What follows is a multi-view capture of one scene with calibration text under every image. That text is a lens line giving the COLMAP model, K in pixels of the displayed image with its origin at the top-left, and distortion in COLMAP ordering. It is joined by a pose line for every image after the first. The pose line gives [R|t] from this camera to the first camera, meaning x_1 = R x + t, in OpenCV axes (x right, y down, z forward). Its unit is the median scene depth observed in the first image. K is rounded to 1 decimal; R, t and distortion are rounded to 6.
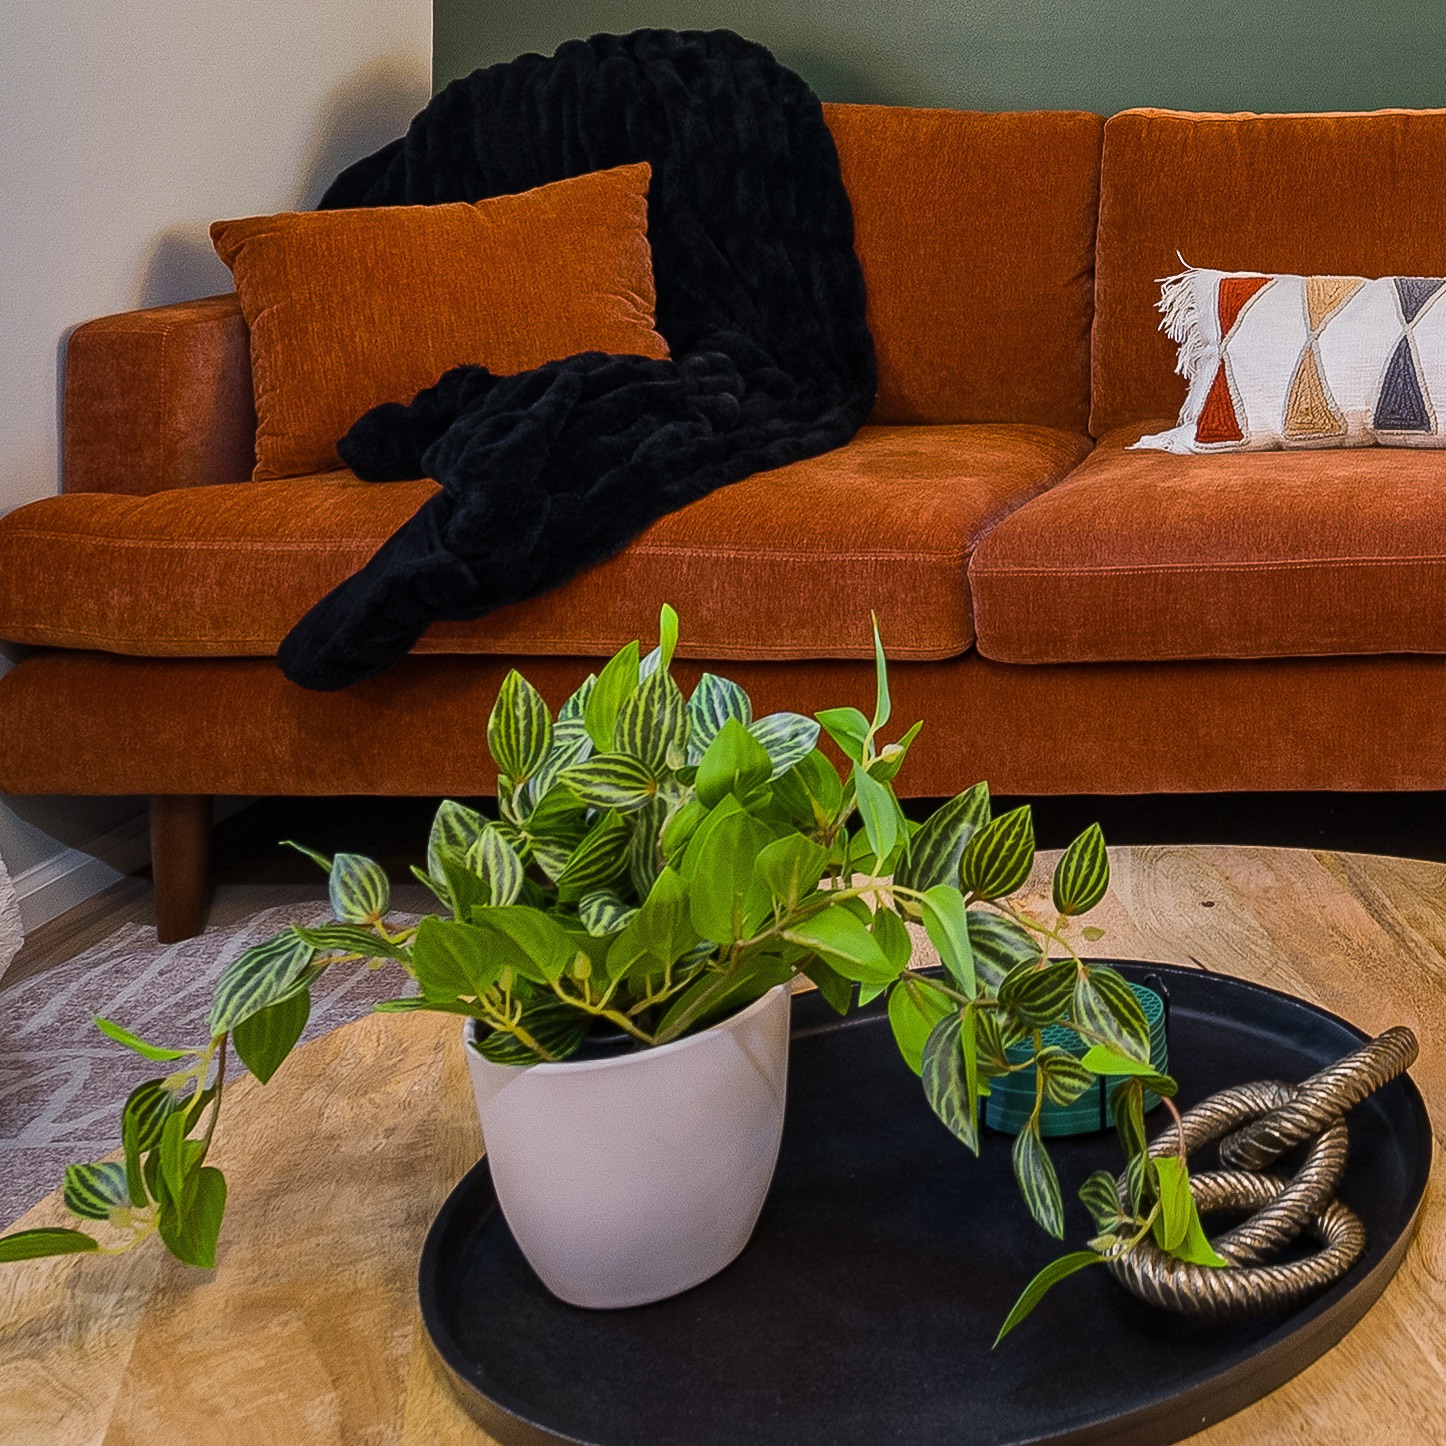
lens RADIAL K [[1700.7, 0, 722.8], [0, 1700.7, 721.1], [0, 0, 1]] dist [-0.013645, 0.000000]
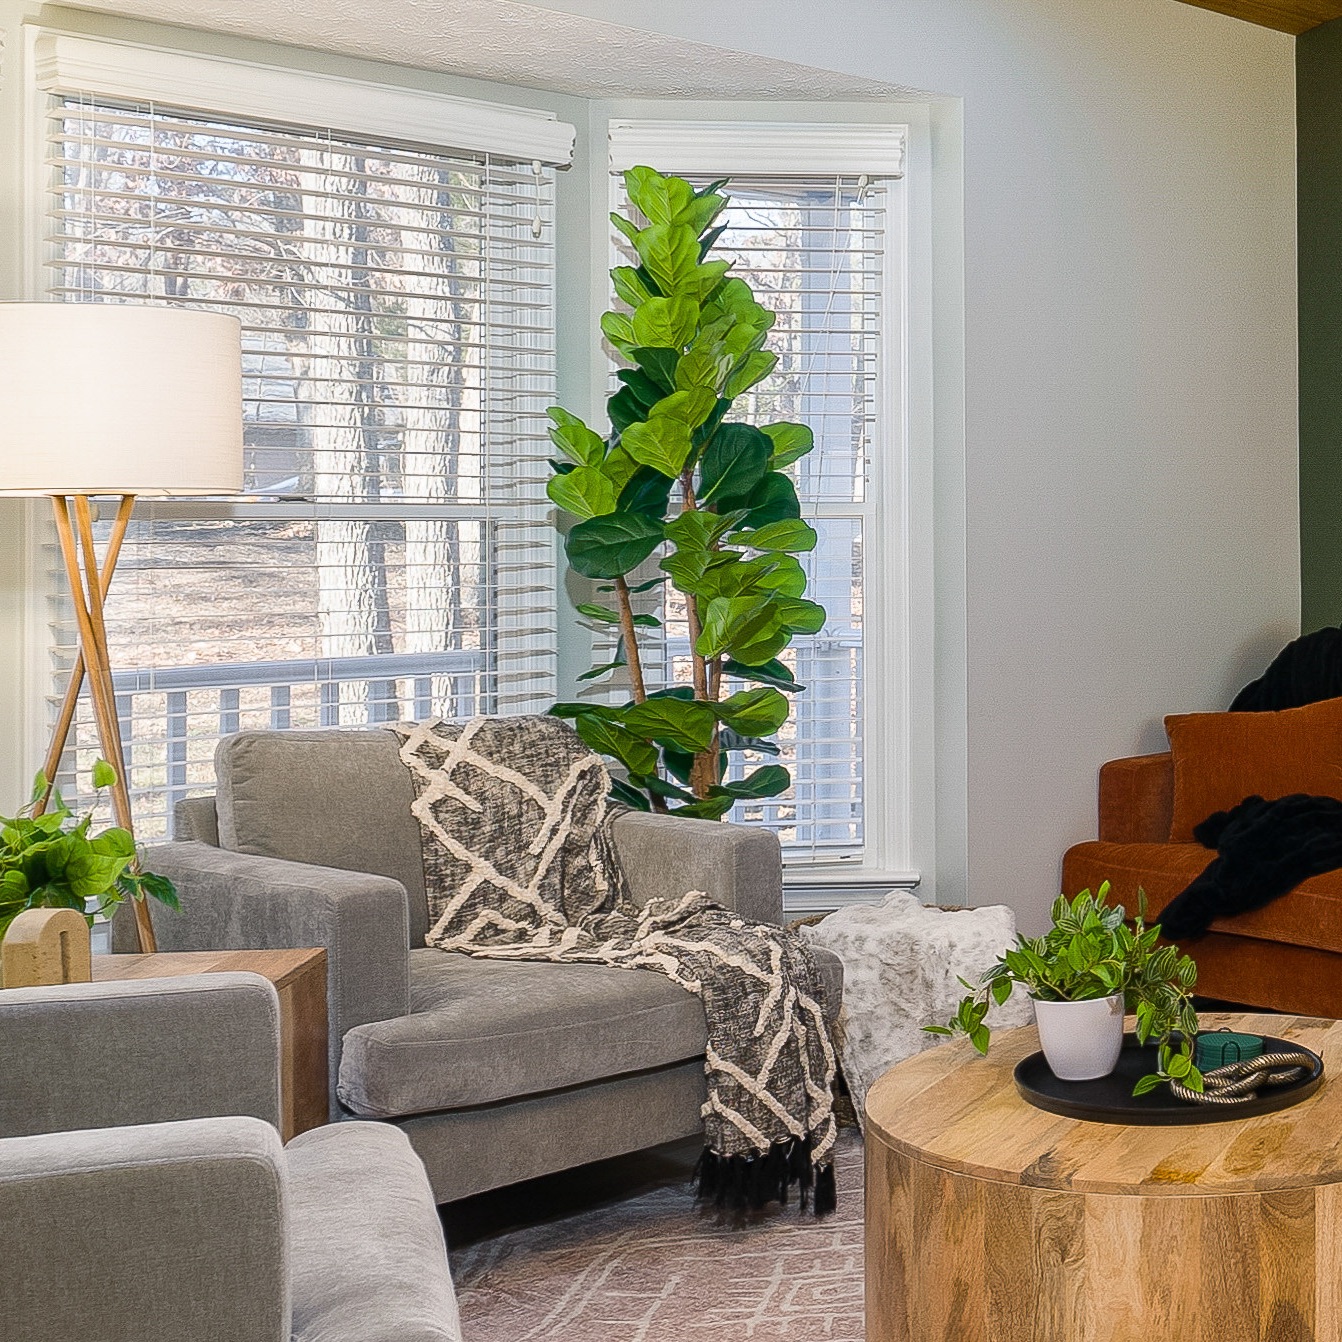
lens RADIAL K [[1578.4, 0, 670.5], [0, 1578.4, 669.7], [0, 0, 1]] dist [-0.013645, 0.000000]
pose [[0.729264, 0.015722, -0.684052, 0.652596], [-0.165228, 0.974196, -0.153758, 0.055299], [0.663983, 0.225155, 0.713044, -0.898653]]
